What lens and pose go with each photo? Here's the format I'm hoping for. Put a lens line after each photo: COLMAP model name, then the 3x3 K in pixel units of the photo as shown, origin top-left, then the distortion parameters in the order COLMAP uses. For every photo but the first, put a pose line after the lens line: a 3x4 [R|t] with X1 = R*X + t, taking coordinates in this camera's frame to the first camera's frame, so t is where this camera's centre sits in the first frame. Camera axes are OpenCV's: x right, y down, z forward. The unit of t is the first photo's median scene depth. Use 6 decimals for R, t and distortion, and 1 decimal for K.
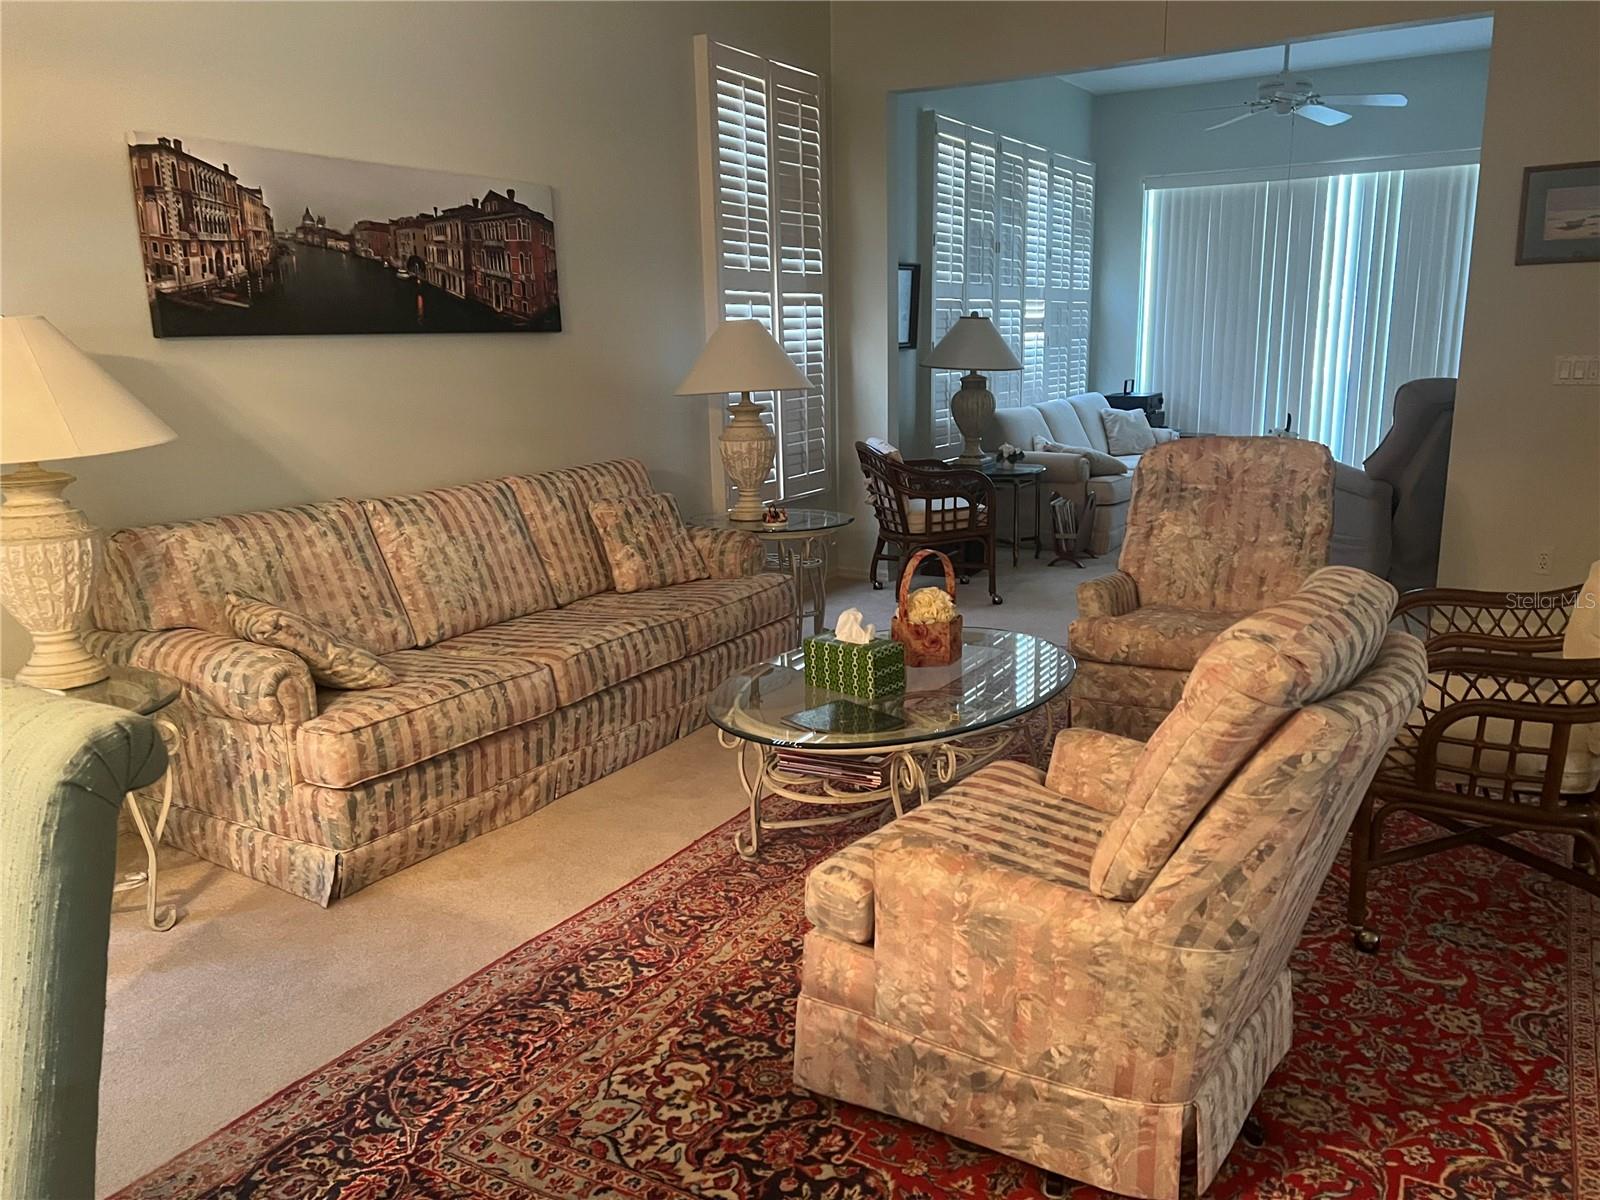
lens RADIAL K [[1210.5, 0, 807.1], [0, 1210.5, 602.3], [0, 0, 1]] dist [0.050635, -0.009588]
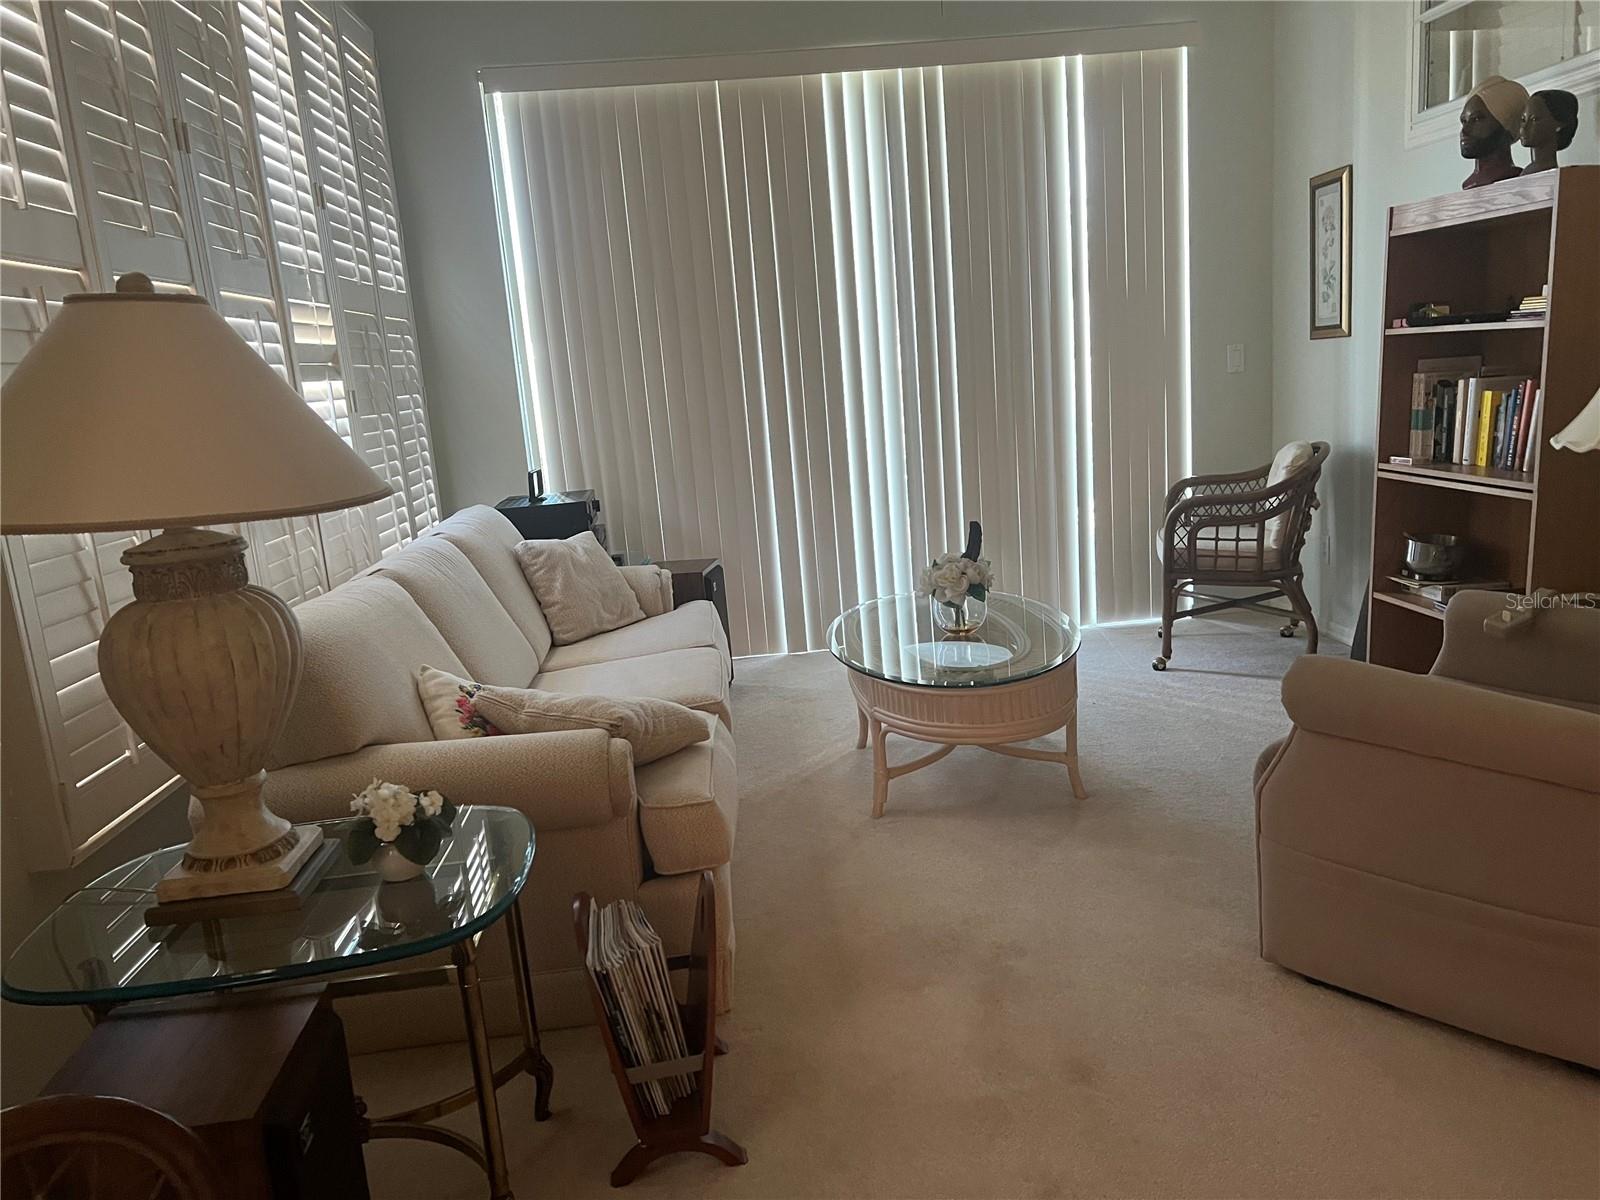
lens RADIAL K [[1210.5, 0, 831.8], [0, 1210.5, 620.4], [0, 0, 1]] dist [0.050635, -0.009588]
pose [[0.810173, -0.168771, 0.561369, 0.082176], [0.184052, 0.982466, 0.029746, -0.126596], [-0.556547, 0.079222, 0.827031, 0.586520]]
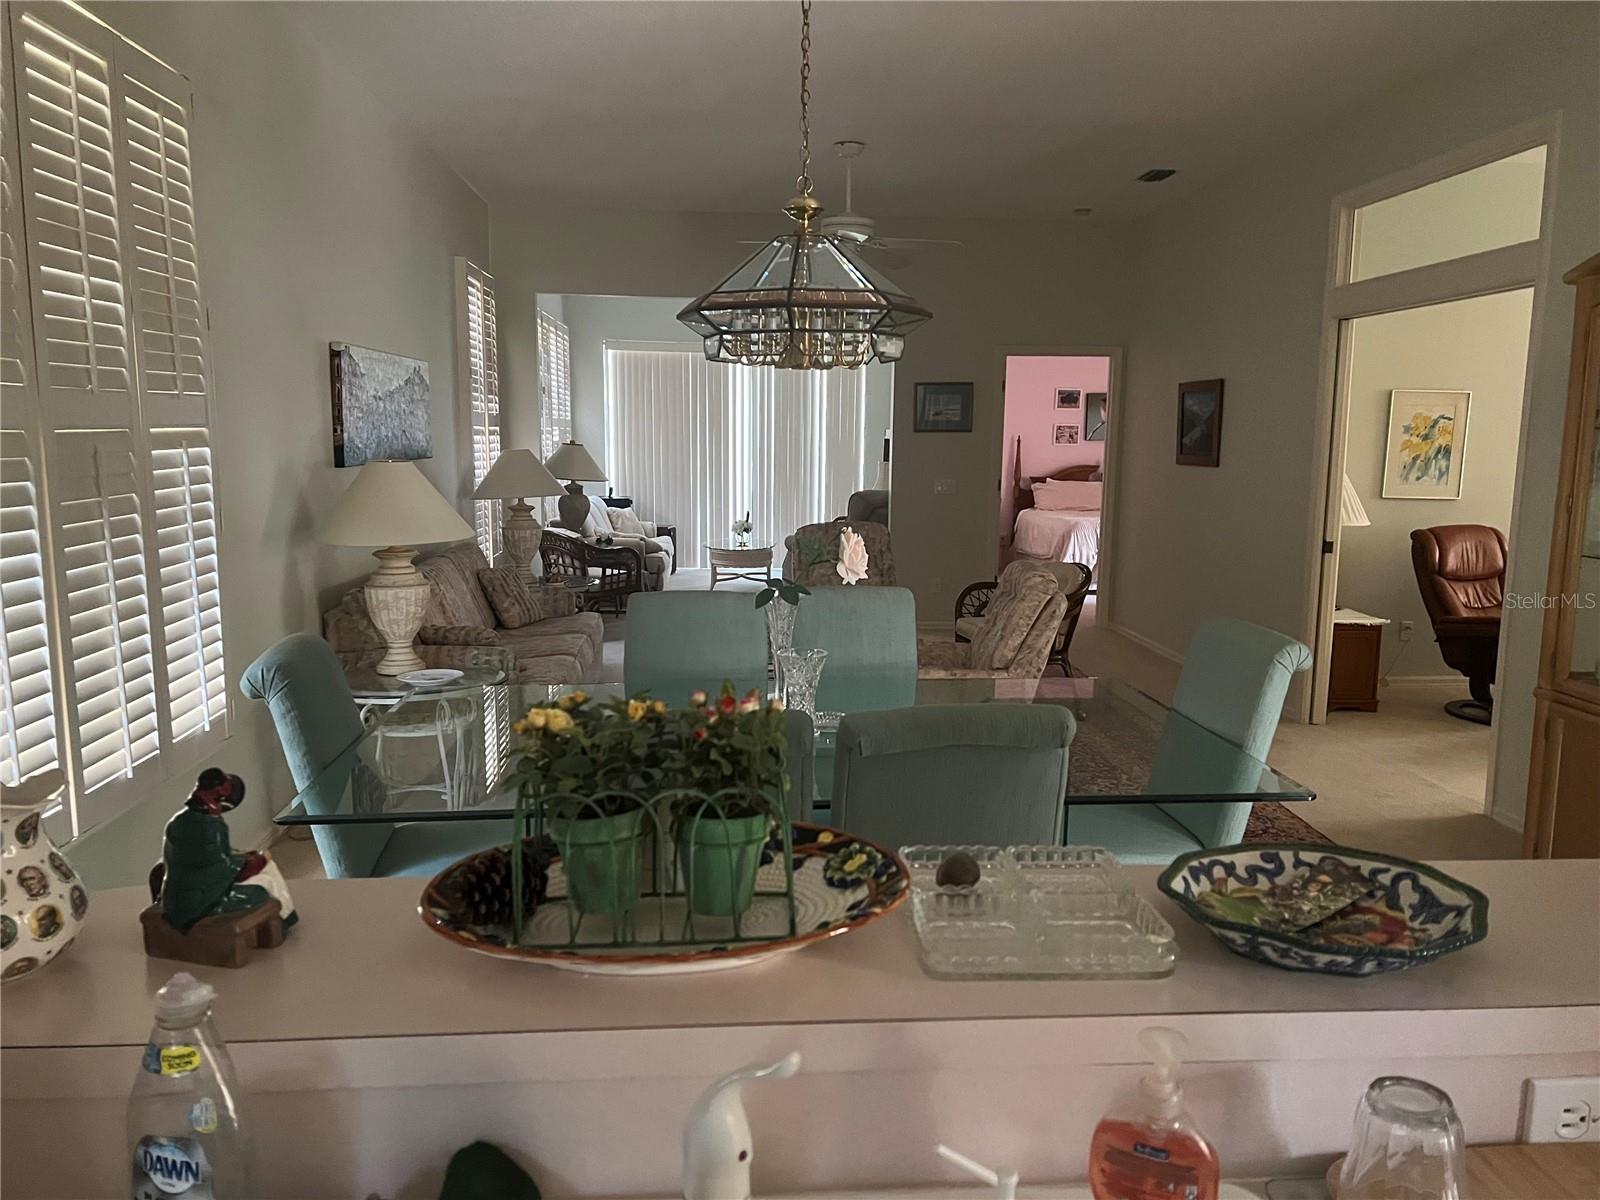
lens RADIAL K [[1210.5, 0, 803.5], [0, 1210.5, 591.9], [0, 0, 1]] dist [0.050635, -0.009588]
pose [[0.818732, -0.050836, 0.571920, -0.376466], [0.101221, 0.993252, -0.056617, 0.036368], [-0.565183, 0.104244, 0.818353, -0.239580]]
